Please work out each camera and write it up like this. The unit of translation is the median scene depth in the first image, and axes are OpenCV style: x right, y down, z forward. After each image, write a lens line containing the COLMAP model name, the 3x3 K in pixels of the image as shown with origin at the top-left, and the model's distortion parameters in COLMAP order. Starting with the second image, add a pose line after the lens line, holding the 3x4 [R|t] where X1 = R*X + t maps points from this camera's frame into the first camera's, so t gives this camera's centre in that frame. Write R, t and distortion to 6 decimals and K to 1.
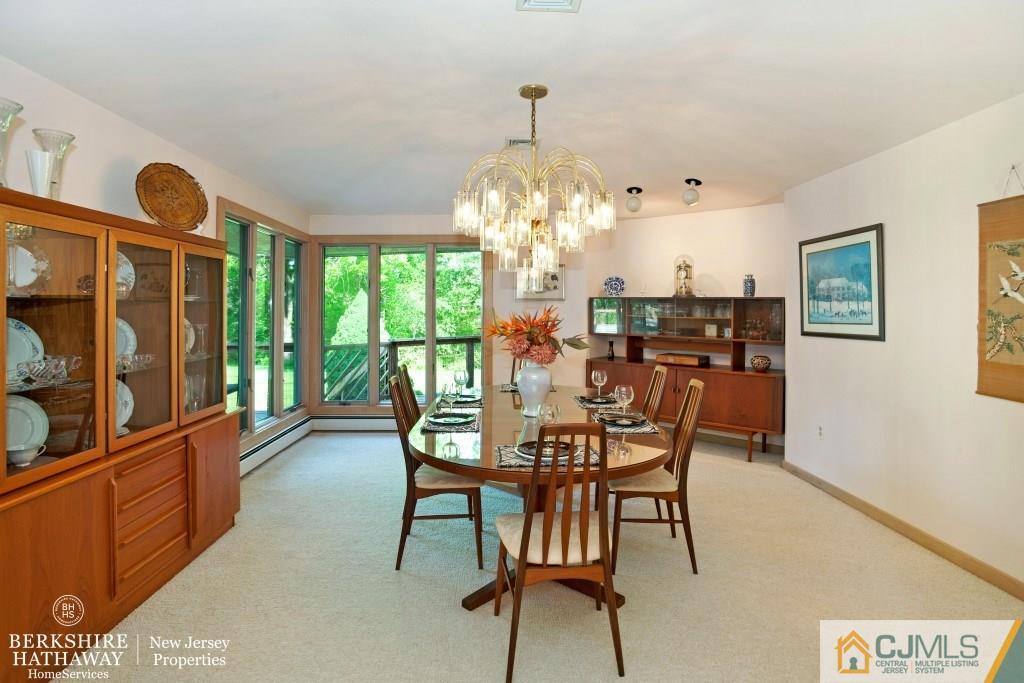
lens RADIAL K [[505.1, 0, 498.7], [0, 505.1, 303.5], [0, 0, 1]] dist [-0.026862, 0.002119]
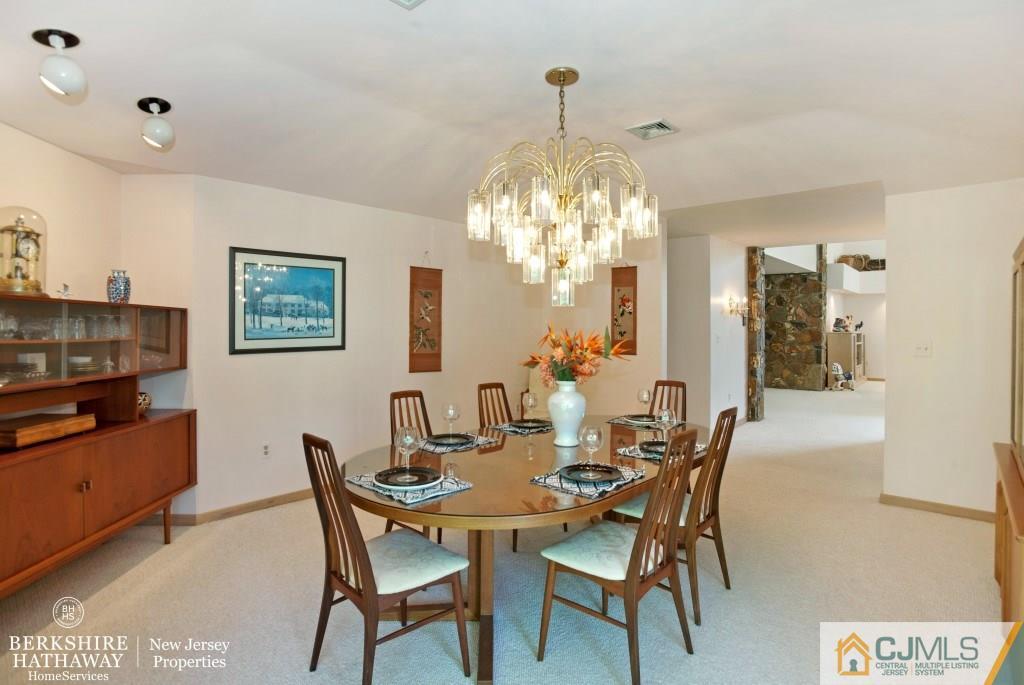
lens RADIAL K [[505.1, 0, 511.7], [0, 505.1, 335.3], [0, 0, 1]] dist [-0.026862, 0.002119]
pose [[-0.721331, -0.010142, 0.692516, -0.399209], [-0.008025, 0.999948, 0.006286, 0.024495], [-0.692544, -0.001023, -0.721375, 1.472459]]
